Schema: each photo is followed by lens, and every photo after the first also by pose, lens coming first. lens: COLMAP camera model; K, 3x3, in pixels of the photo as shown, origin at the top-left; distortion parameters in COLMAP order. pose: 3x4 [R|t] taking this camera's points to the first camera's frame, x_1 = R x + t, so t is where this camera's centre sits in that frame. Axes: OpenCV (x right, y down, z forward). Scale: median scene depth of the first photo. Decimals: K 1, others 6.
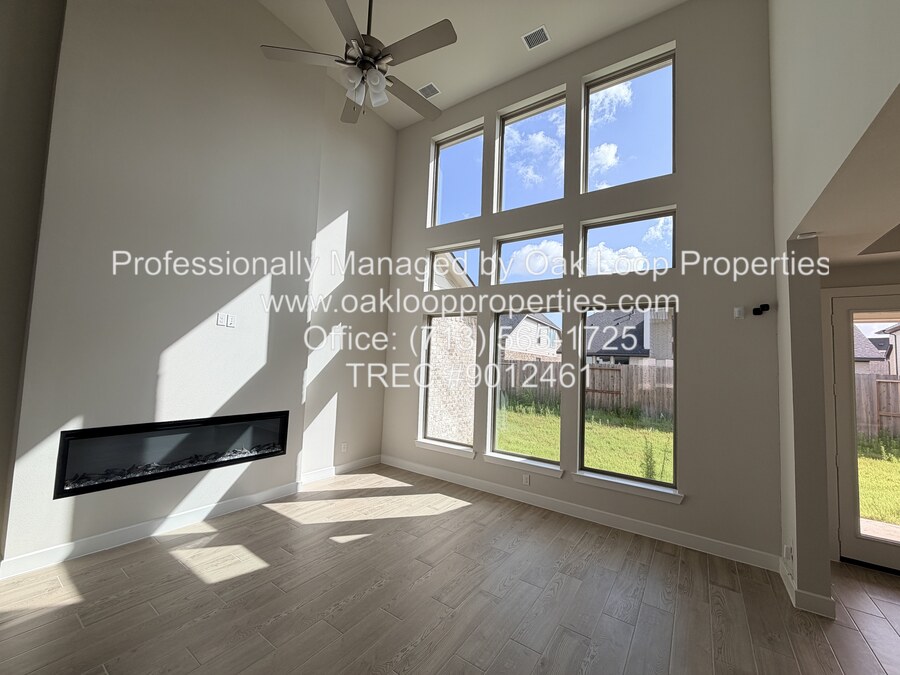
lens RADIAL K [[356.9, 0, 449.2], [0, 356.9, 337.5], [0, 0, 1]] dist [0.000871, -0.000275]
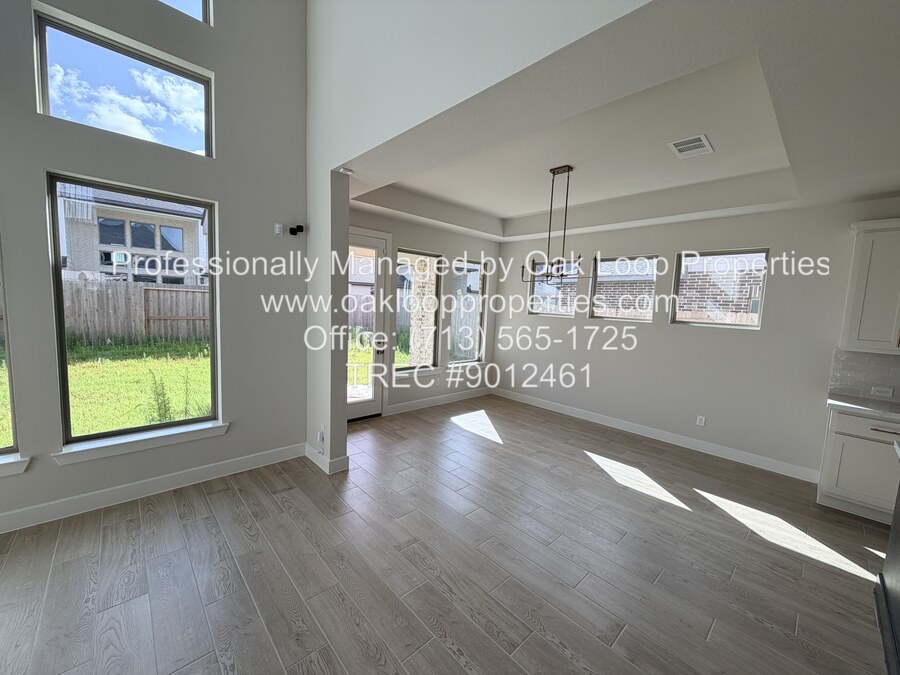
lens RADIAL K [[356.9, 0, 449.2], [0, 356.9, 337.5], [0, 0, 1]] dist [0.000871, -0.000275]
pose [[0.218796, -0.128422, 0.967283, -0.085153], [-0.100562, 0.983055, 0.153263, 0.025573], [-0.970575, -0.130806, 0.202174, 0.297547]]
